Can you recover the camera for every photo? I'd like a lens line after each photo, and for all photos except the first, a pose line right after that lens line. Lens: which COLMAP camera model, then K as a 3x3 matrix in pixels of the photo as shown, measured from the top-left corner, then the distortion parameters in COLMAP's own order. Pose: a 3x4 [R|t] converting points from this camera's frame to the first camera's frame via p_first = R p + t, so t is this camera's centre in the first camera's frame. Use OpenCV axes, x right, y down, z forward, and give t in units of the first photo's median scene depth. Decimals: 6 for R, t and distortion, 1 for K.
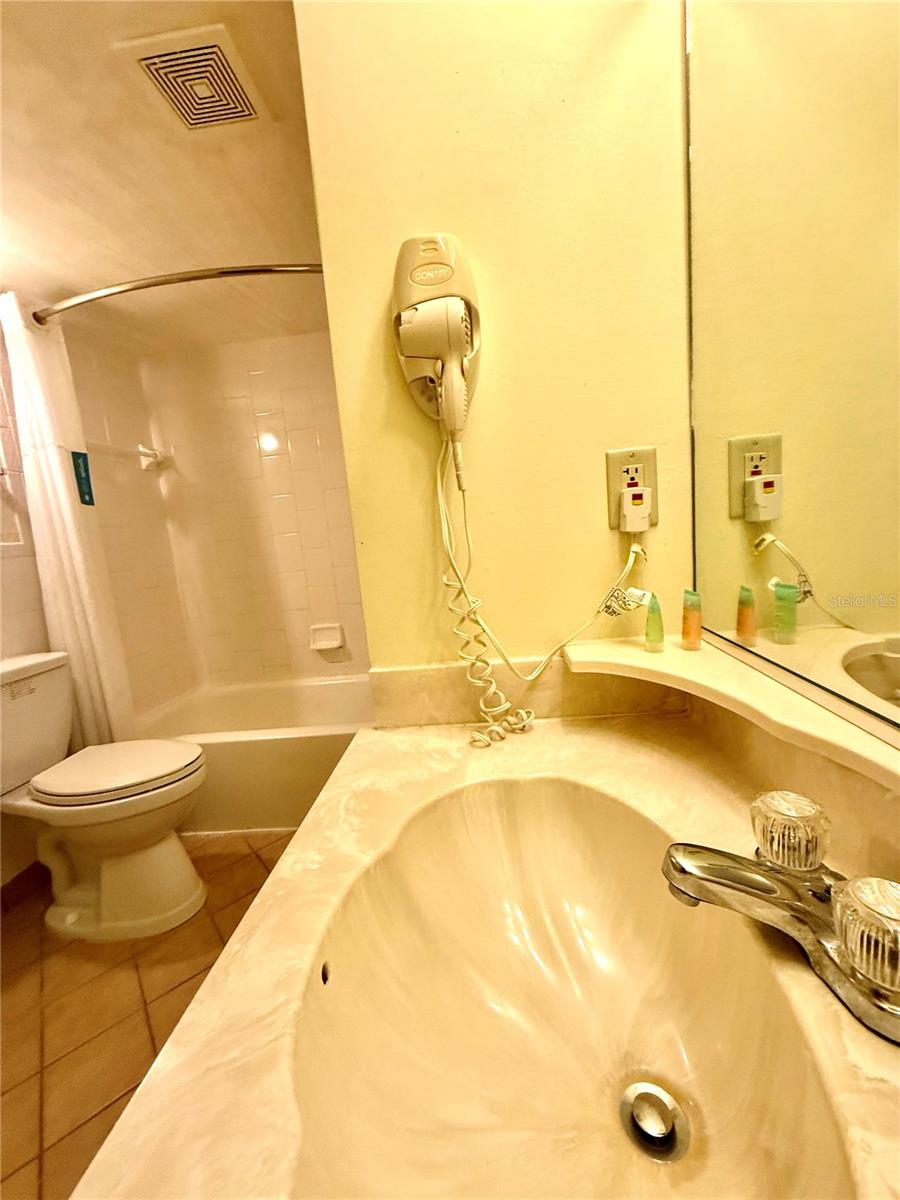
lens RADIAL K [[477.0, 0, 450.6], [0, 477.0, 596.2], [0, 0, 1]] dist [-0.001739, 0.000304]
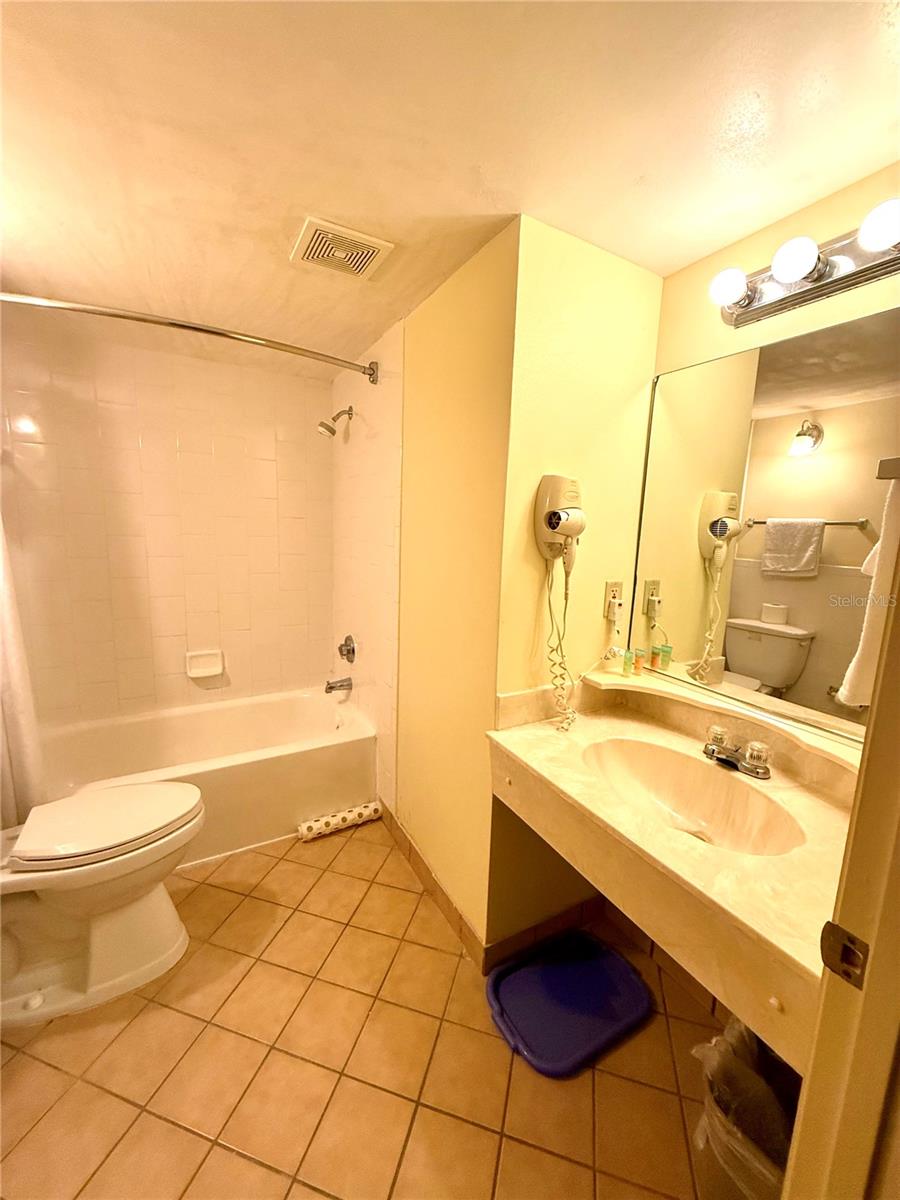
lens RADIAL K [[477.0, 0, 450.6], [0, 477.0, 596.2], [0, 0, 1]] dist [-0.001739, 0.000304]
pose [[0.831884, 0.035096, 0.553838, -1.277522], [-0.029236, 0.999384, -0.019416, -0.163173], [-0.554178, -0.000040, 0.832398, -0.322752]]
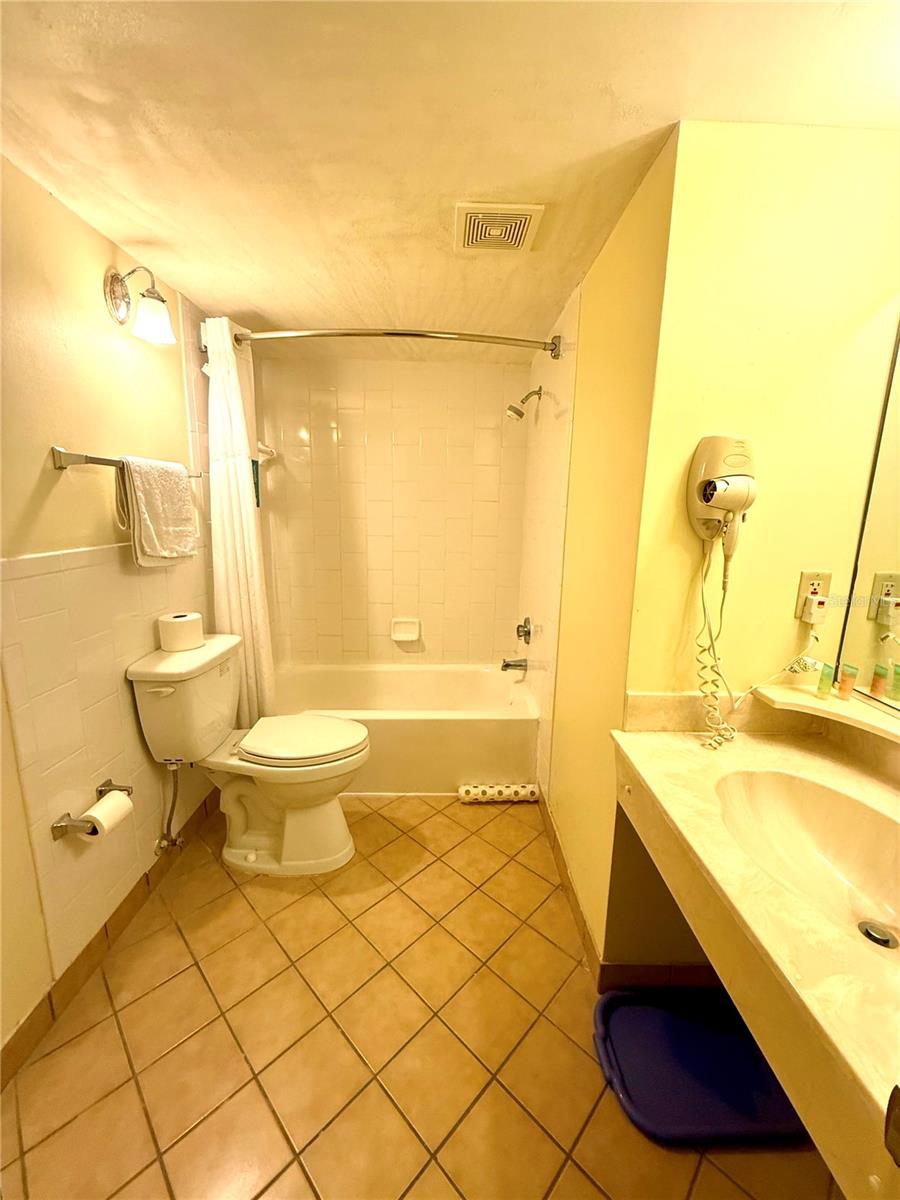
lens RADIAL K [[477.0, 0, 450.6], [0, 477.0, 596.2], [0, 0, 1]] dist [-0.001739, 0.000304]
pose [[0.990457, 0.092368, 0.102288, -0.914301], [-0.096526, 0.994662, 0.036463, -0.151239], [-0.098374, -0.045988, 0.994086, -0.432745]]
